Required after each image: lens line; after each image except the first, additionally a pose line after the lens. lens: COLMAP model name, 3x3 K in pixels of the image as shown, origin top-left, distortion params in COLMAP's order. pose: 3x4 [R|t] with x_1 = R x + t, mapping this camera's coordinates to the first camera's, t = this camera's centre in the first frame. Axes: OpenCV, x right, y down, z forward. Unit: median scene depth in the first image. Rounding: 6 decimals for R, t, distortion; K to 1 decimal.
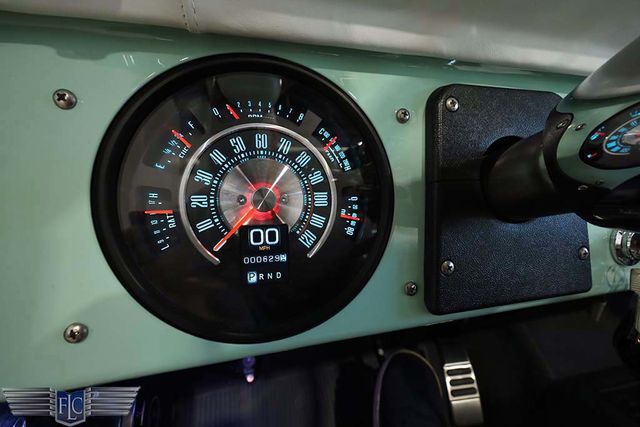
lens RADIAL K [[266.0, 0, 320.1], [0, 266.0, 216.6], [0, 0, 1]] dist [-0.011697, -0.000185]
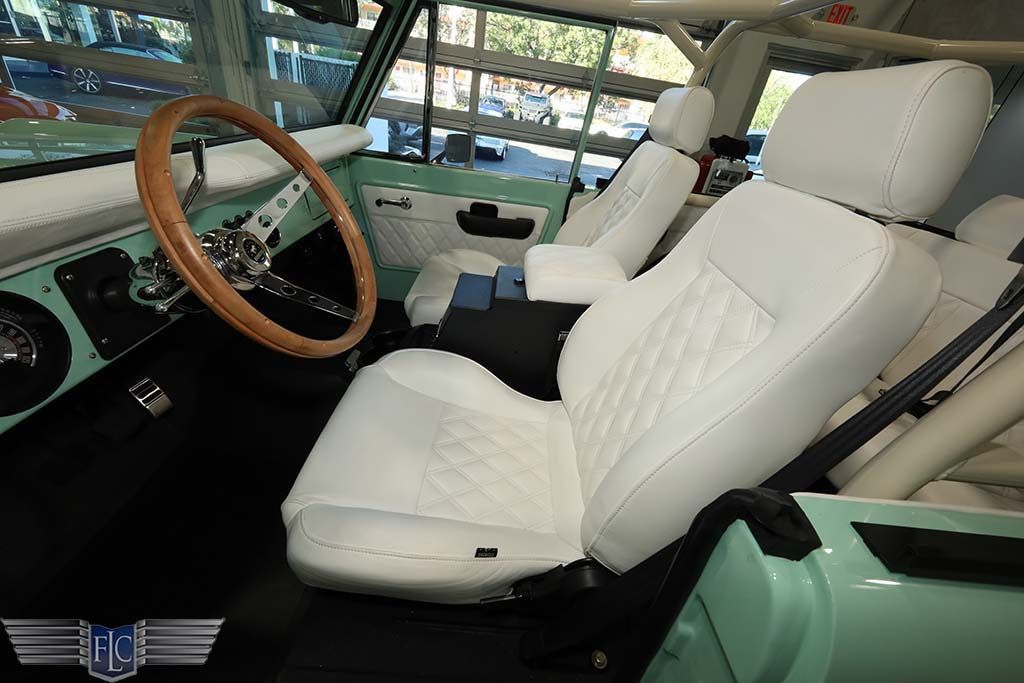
lens RADIAL K [[411.0, 0, 512.0], [0, 411.0, 341.5], [0, 0, 1]] dist [0.001197, 0.000132]
pose [[0.260515, -0.464711, 0.846272, -0.670336], [0.039710, 0.880954, 0.471532, -0.551072], [-0.964653, -0.089236, 0.247955, -1.365824]]
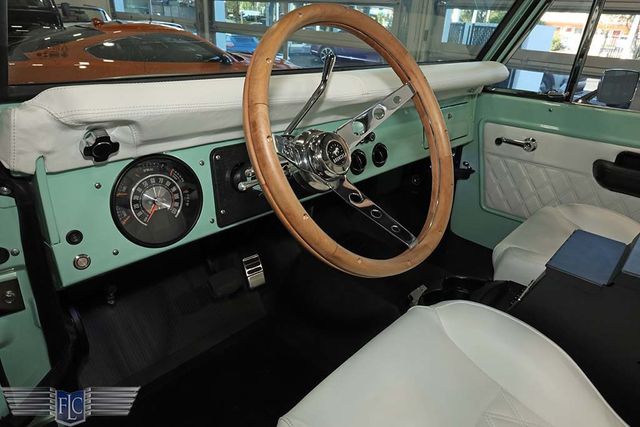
lens RADIAL K [[413.5, 0, 322.3], [0, 413.5, 212.8], [0, 0, 1]] dist [0.002628, 0.002348]
pose [[0.838136, -0.184640, 0.513261, -0.373078], [0.042471, 0.960199, 0.276067, -0.395222], [-0.543806, -0.209583, 0.812619, -1.301542]]
